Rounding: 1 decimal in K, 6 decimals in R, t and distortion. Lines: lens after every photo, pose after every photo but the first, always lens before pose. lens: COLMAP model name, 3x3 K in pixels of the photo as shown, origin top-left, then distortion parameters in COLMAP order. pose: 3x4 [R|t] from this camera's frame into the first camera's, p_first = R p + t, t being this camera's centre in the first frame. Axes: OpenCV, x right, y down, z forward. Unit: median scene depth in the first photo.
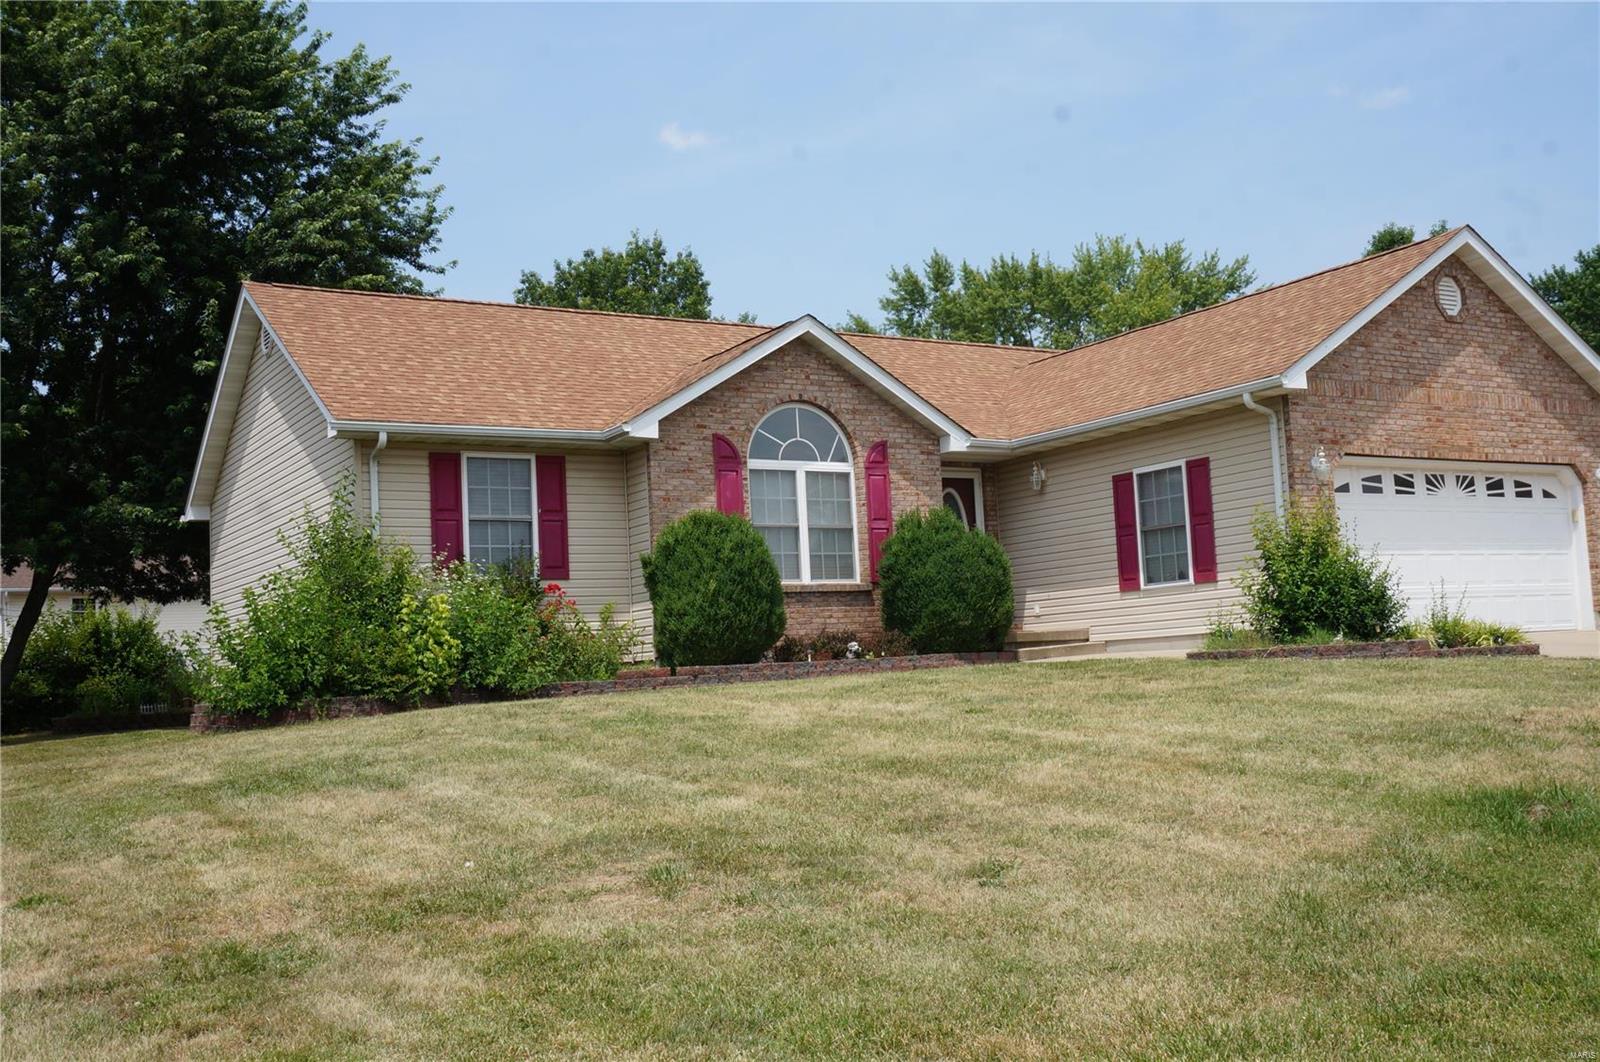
lens RADIAL K [[1569.0, 0, 800.0], [0, 1569.0, 531.0], [0, 0, 1]] dist [0.003494, 0.015133]
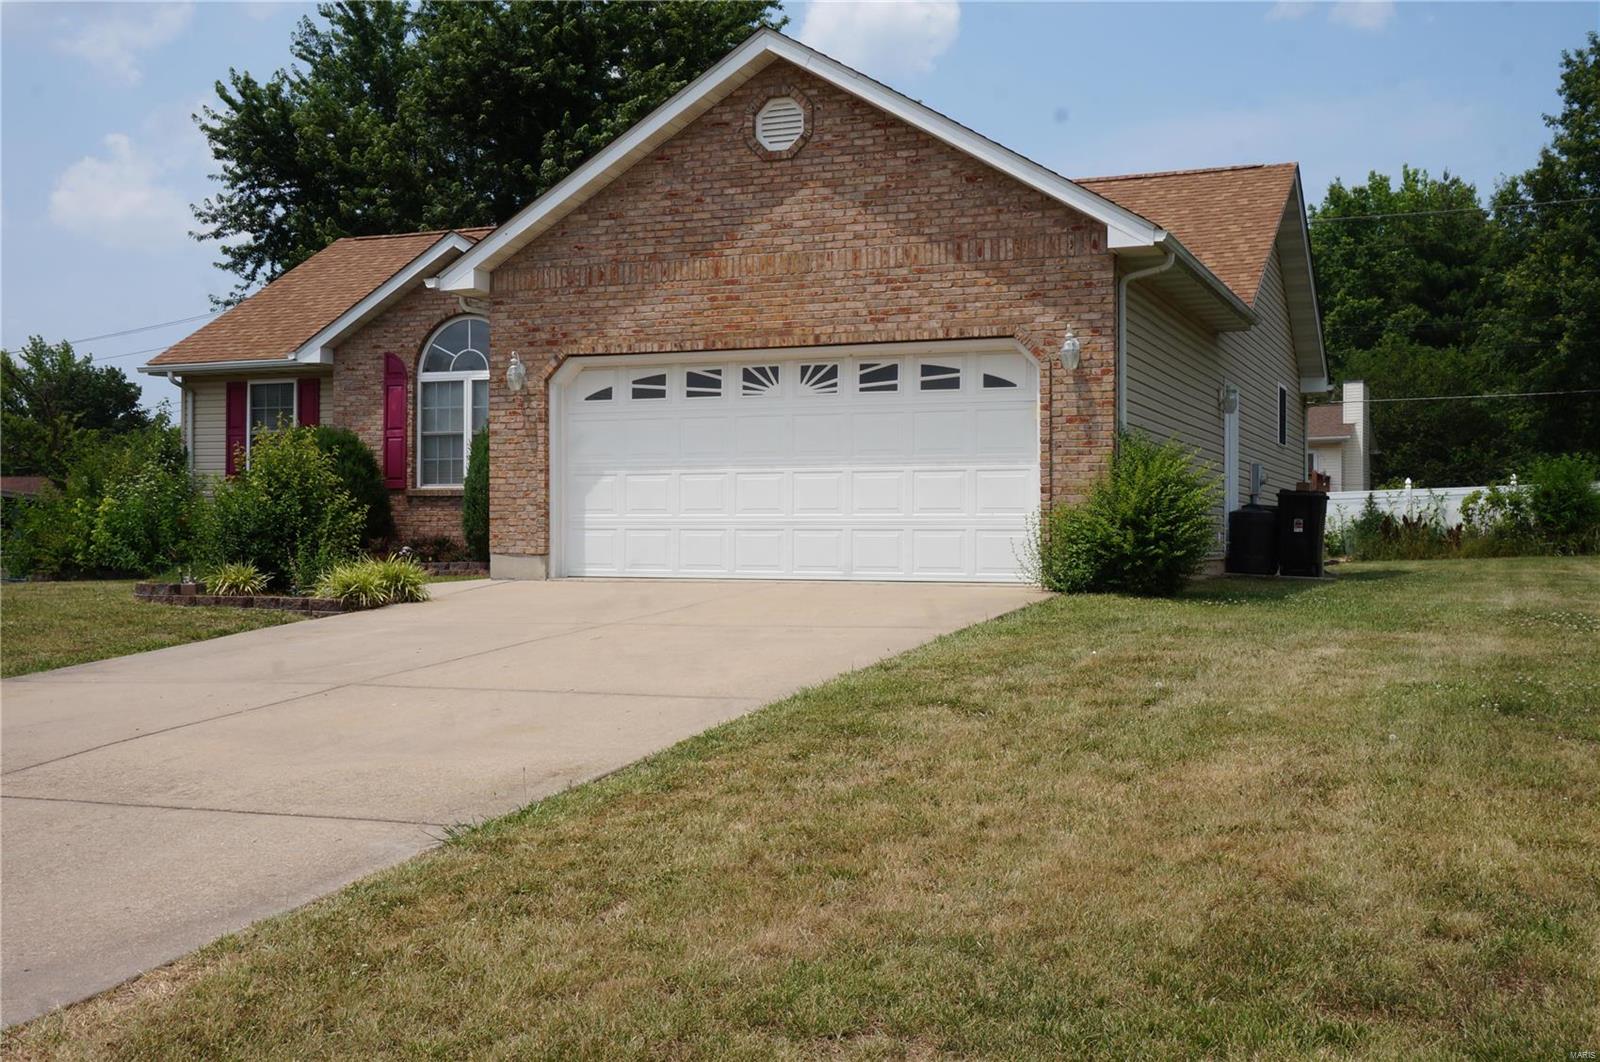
lens RADIAL K [[1687.9, 0, 800.0], [0, 1687.9, 531.0], [0, 0, 1]] dist [-0.017656, -0.007317]
pose [[0.579293, 0.046062, -0.813817, 1.087028], [0.038944, 0.995698, 0.084077, -0.025088], [0.814189, -0.080399, 0.575007, 0.540297]]
